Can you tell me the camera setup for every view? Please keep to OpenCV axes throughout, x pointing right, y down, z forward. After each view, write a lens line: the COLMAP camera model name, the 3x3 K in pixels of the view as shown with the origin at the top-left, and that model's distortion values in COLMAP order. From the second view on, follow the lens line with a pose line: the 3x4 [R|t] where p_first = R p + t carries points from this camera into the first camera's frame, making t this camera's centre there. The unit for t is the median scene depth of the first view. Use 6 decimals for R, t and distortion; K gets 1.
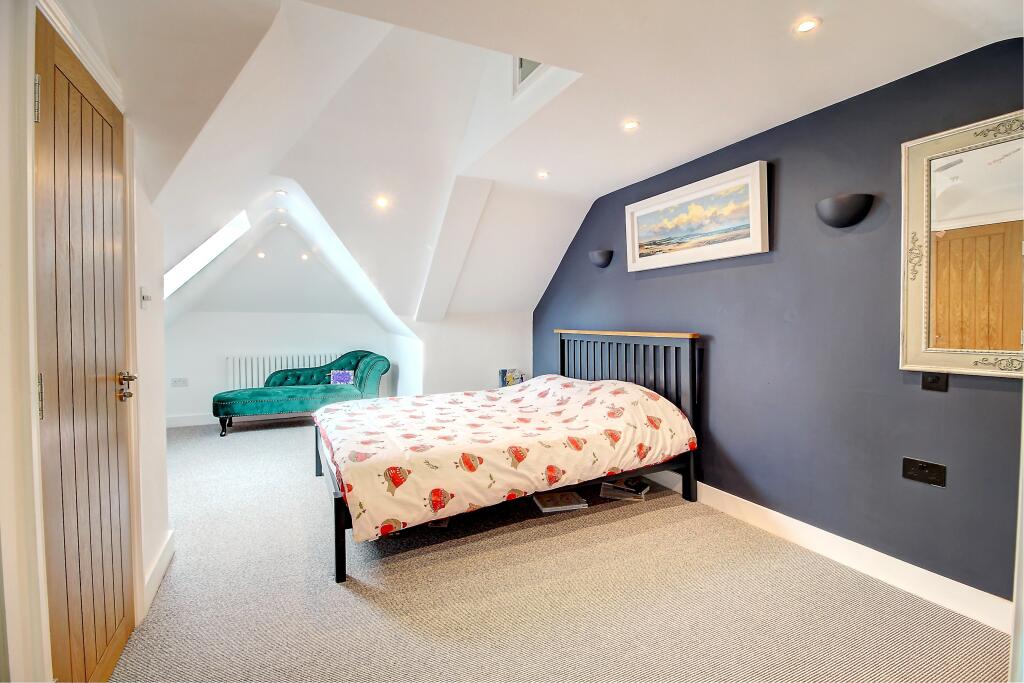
lens RADIAL K [[476.9, 0, 517.3], [0, 476.9, 337.3], [0, 0, 1]] dist [-0.000107, -0.015771]
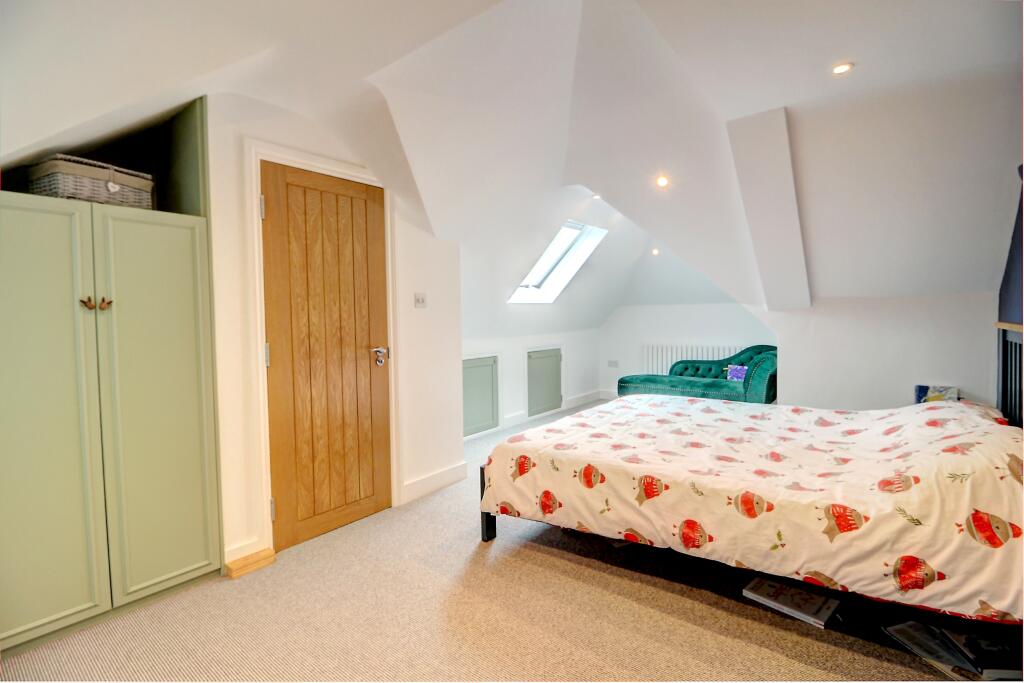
lens RADIAL K [[476.9, 0, 517.3], [0, 476.9, 337.3], [0, 0, 1]] dist [-0.000107, -0.015771]
pose [[0.427587, 0.030589, -0.903456, 0.520970], [-0.014458, 0.999531, 0.026999, -0.007729], [0.903858, 0.001518, 0.427829, 0.438229]]
